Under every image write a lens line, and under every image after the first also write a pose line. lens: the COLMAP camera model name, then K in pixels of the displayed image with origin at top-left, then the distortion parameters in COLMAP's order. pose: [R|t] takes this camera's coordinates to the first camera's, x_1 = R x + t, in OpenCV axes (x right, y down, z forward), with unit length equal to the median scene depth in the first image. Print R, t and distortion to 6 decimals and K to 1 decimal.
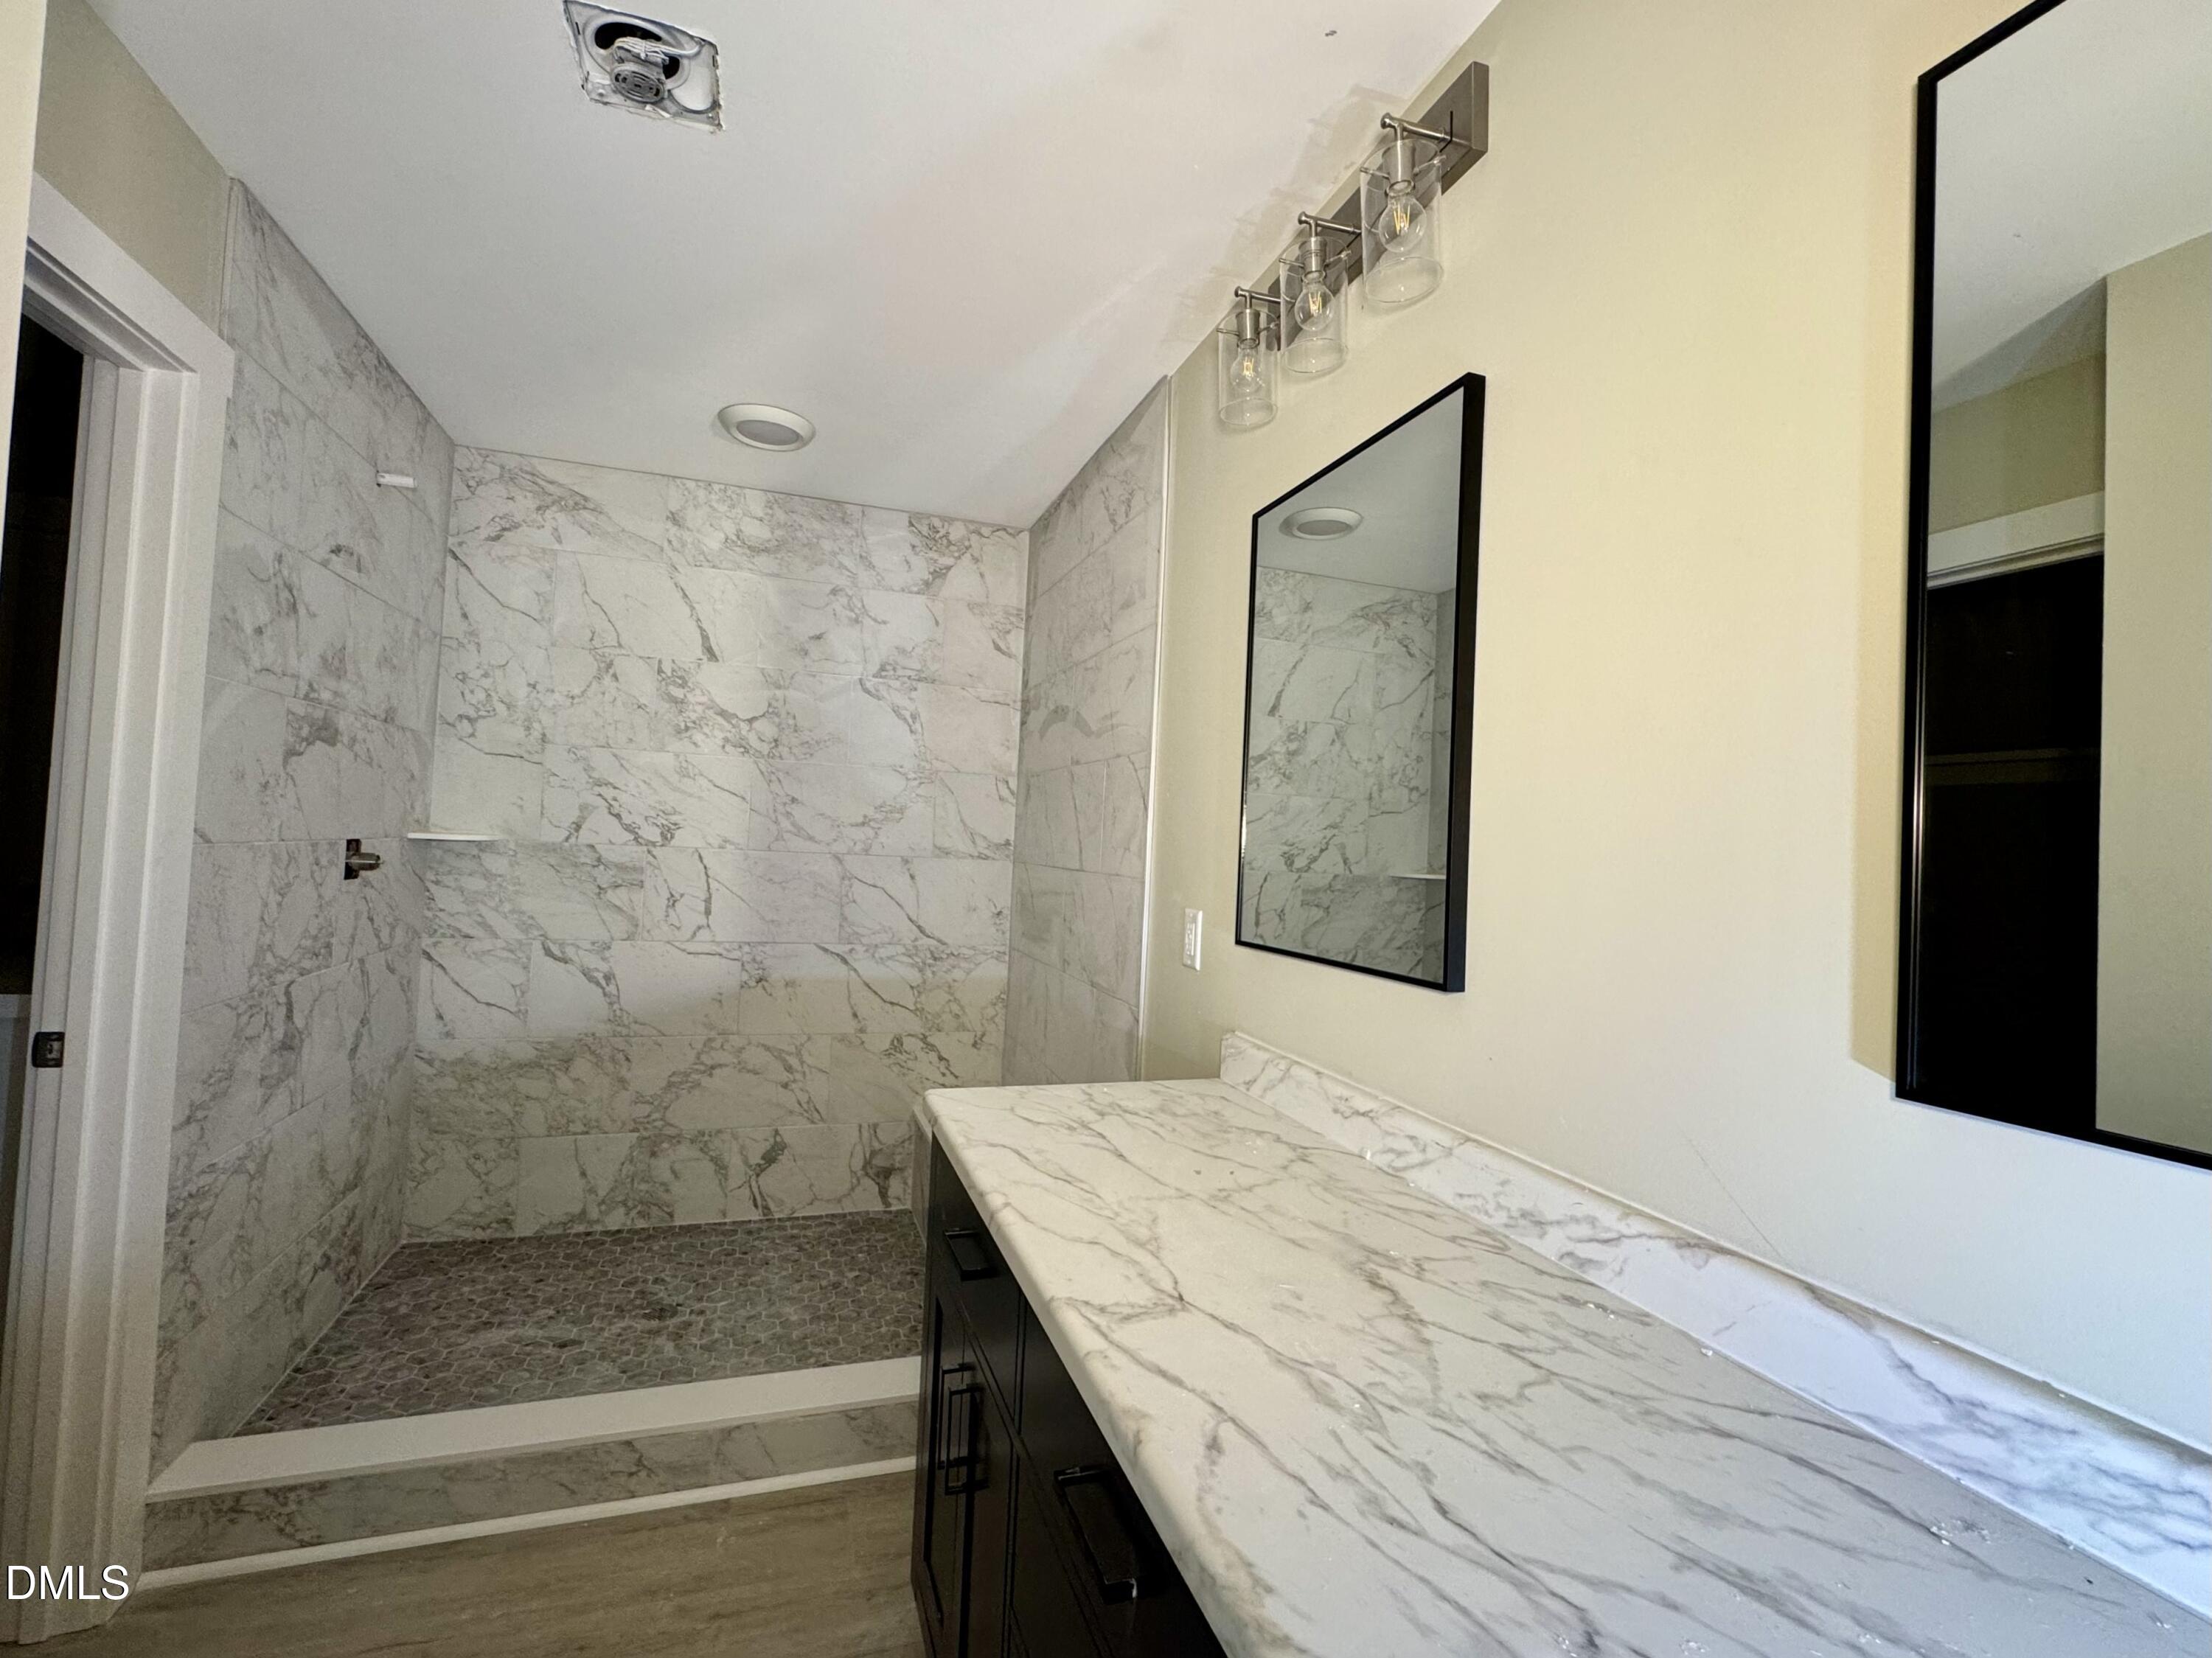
lens RADIAL K [[926.9, 0, 1072.3], [0, 926.9, 824.4], [0, 0, 1]] dist [-0.003912, -0.000093]
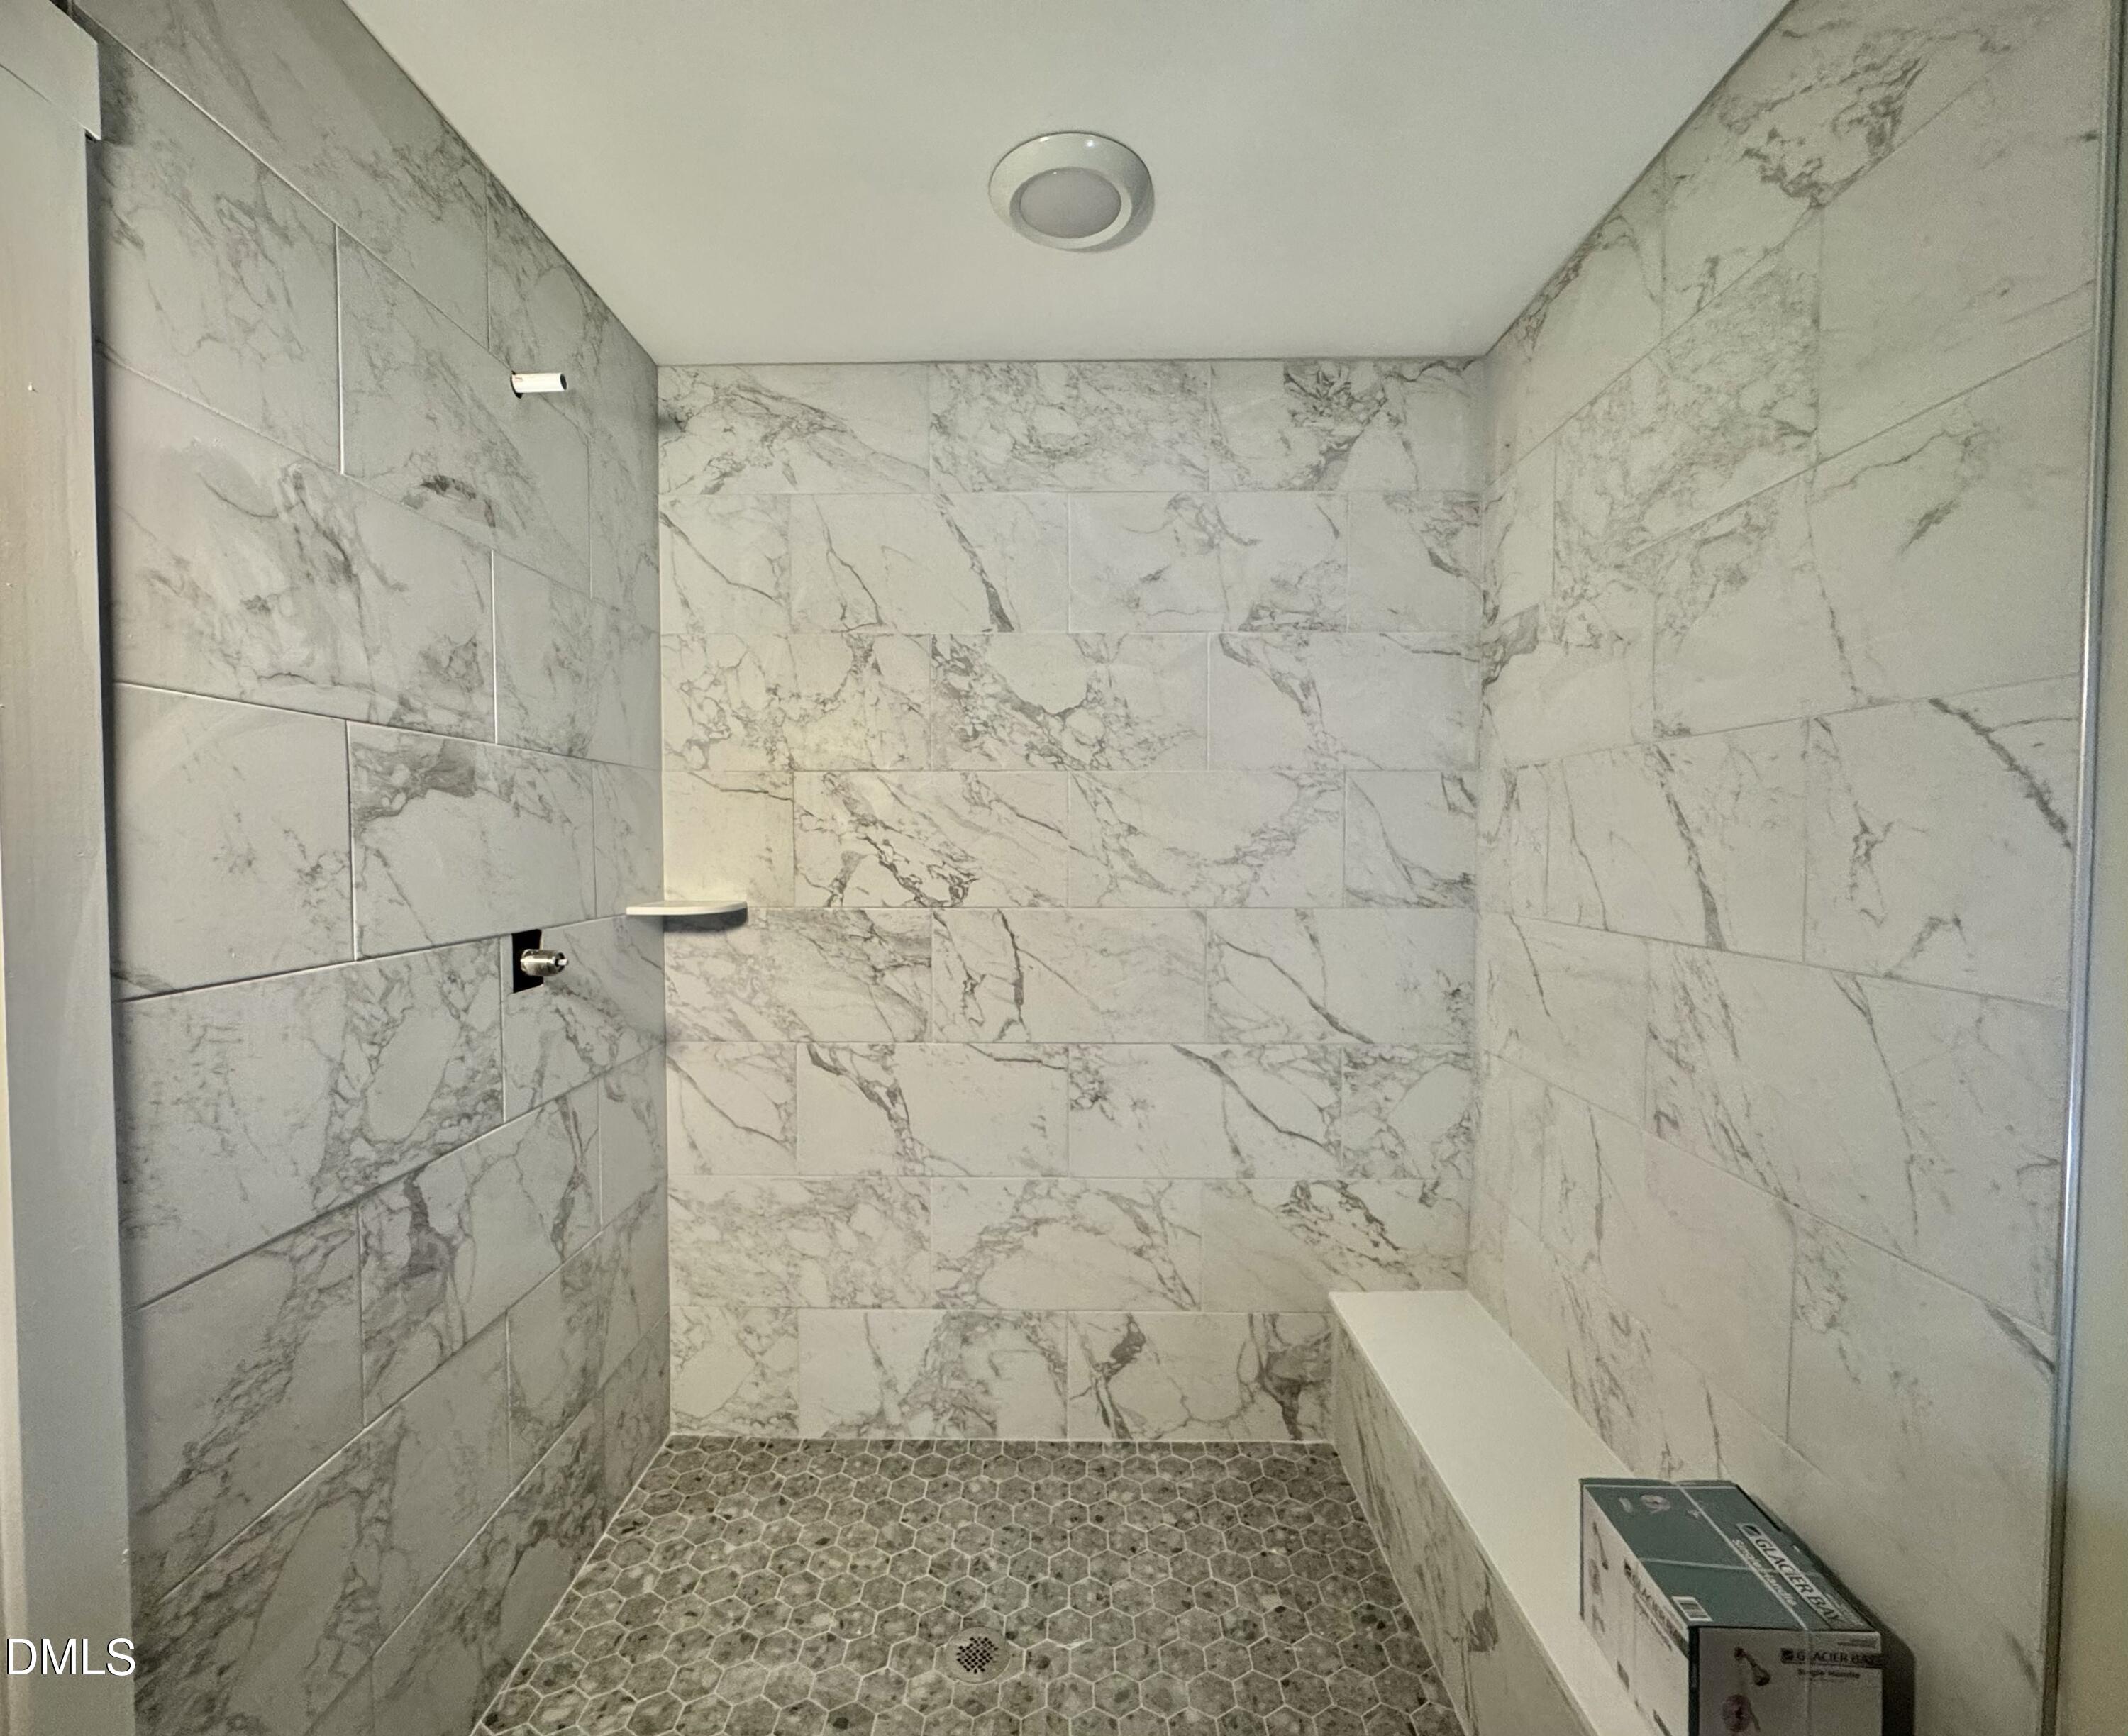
lens RADIAL K [[916.5, 0, 1064.0], [0, 916.5, 868.0], [0, 0, 1]] dist [-0.000497, -0.000115]
pose [[0.948673, -0.038834, -0.313867, -0.147992], [0.052545, 0.997993, 0.035337, -0.025905], [0.311864, -0.050015, 0.948809, 0.379311]]
